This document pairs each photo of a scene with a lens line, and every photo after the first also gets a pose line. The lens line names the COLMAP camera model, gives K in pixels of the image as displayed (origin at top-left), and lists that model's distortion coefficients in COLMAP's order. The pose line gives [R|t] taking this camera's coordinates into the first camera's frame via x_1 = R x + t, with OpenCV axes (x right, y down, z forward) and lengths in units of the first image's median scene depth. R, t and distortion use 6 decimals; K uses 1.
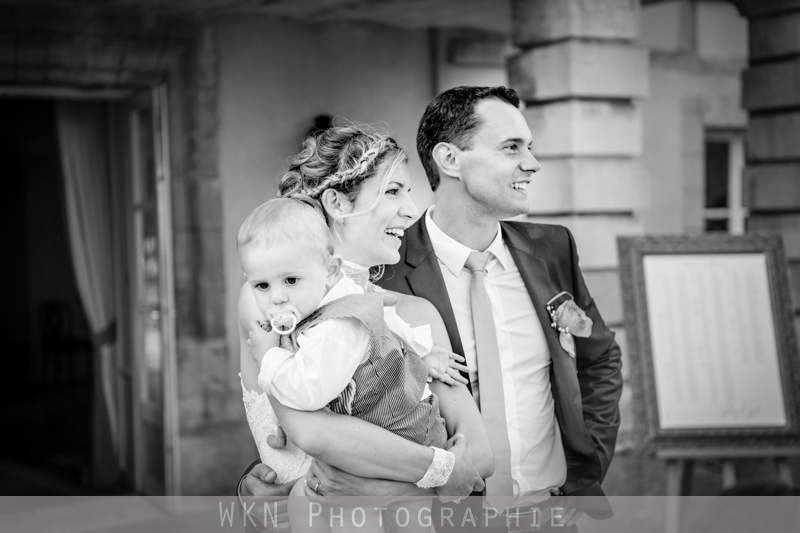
lens RADIAL K [[1437.6, 0, 400.0], [0, 1437.6, 266.5], [0, 0, 1]] dist [0.040938, 0.230171]
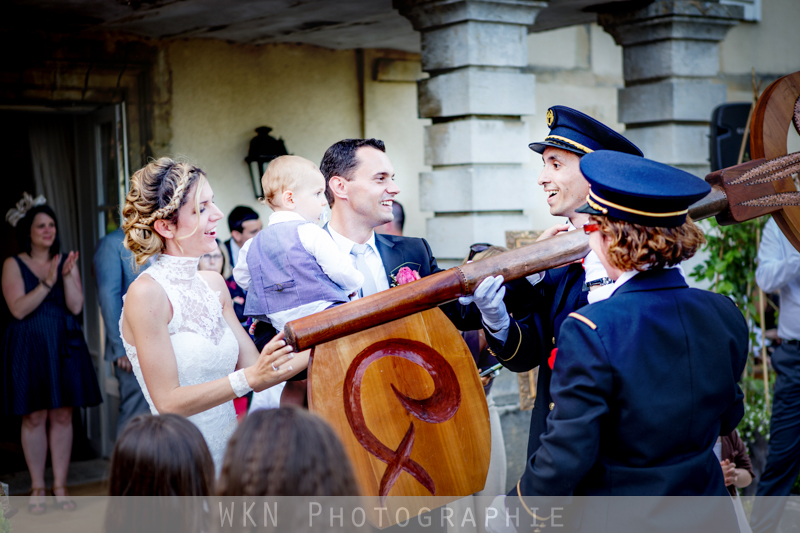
lens RADIAL K [[1433.3, 0, 400.0], [0, 1433.3, 266.5], [0, 0, 1]] dist [0.042741, 0.120998]
pose [[0.999248, -0.009895, 0.037485, 0.013393], [0.009688, 0.999937, 0.005706, 0.000783], [-0.037539, -0.005338, 0.999281, -0.175517]]
